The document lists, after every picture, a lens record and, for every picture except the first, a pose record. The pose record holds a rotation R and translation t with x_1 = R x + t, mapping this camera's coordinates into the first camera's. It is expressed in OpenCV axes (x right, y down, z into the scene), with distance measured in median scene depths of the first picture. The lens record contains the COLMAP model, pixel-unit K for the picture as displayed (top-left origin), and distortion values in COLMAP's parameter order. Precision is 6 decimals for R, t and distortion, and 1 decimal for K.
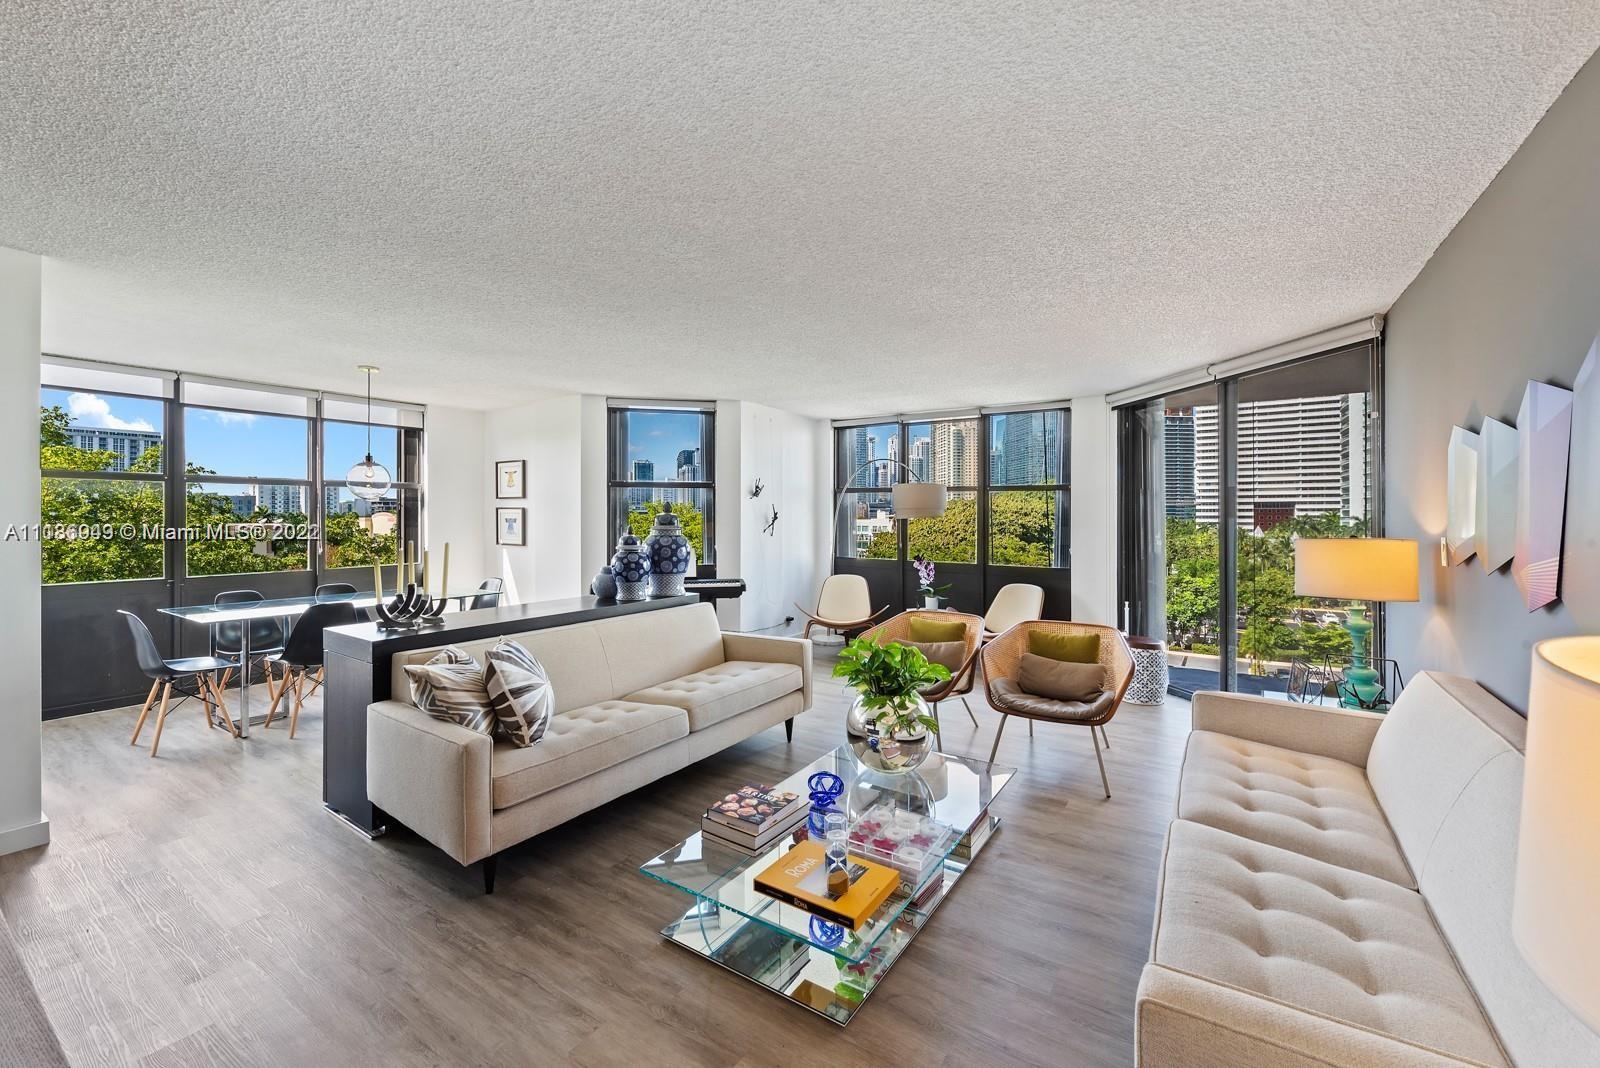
lens RADIAL K [[651.0, 0, 802.6], [0, 651.0, 515.8], [0, 0, 1]] dist [0.000161, -0.000017]
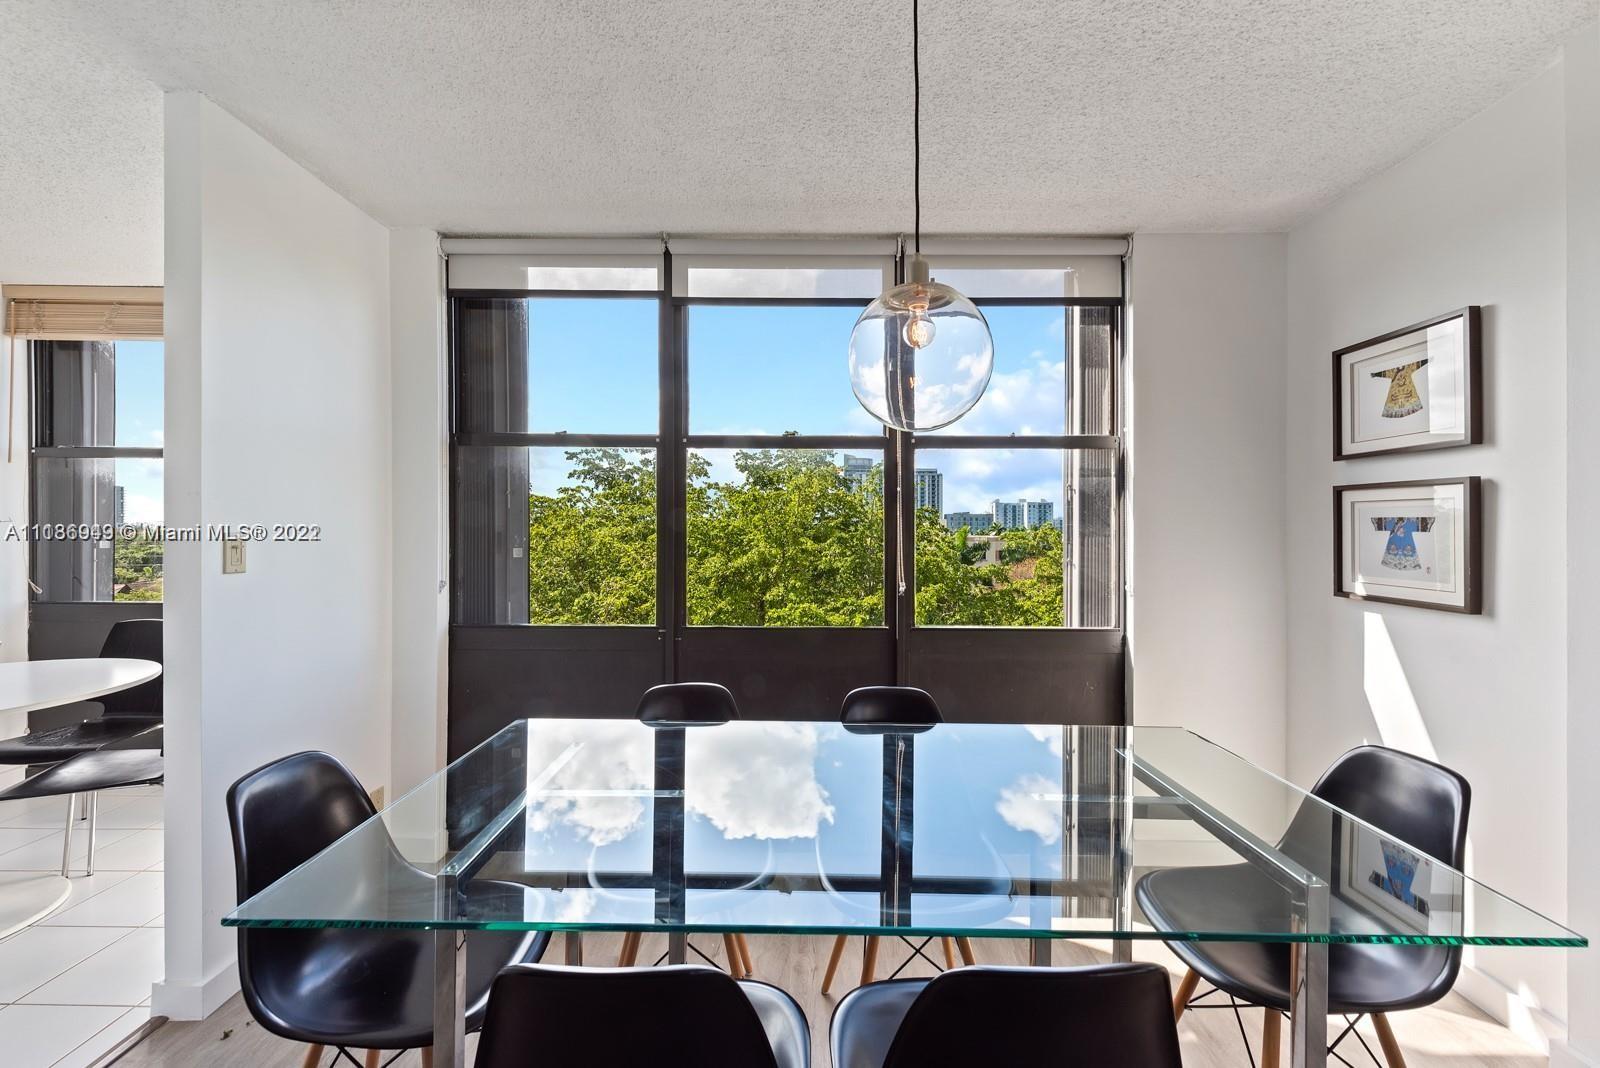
lens RADIAL K [[574.2, 0, 800.0], [0, 574.2, 534.0], [0, 0, 1]] dist [-0.000021, -0.000013]
pose [[0.542750, 0.008482, -0.839851, -0.377505], [-0.006919, 0.999960, 0.005628, 0.012567], [0.839866, 0.002756, 0.542787, 0.615461]]
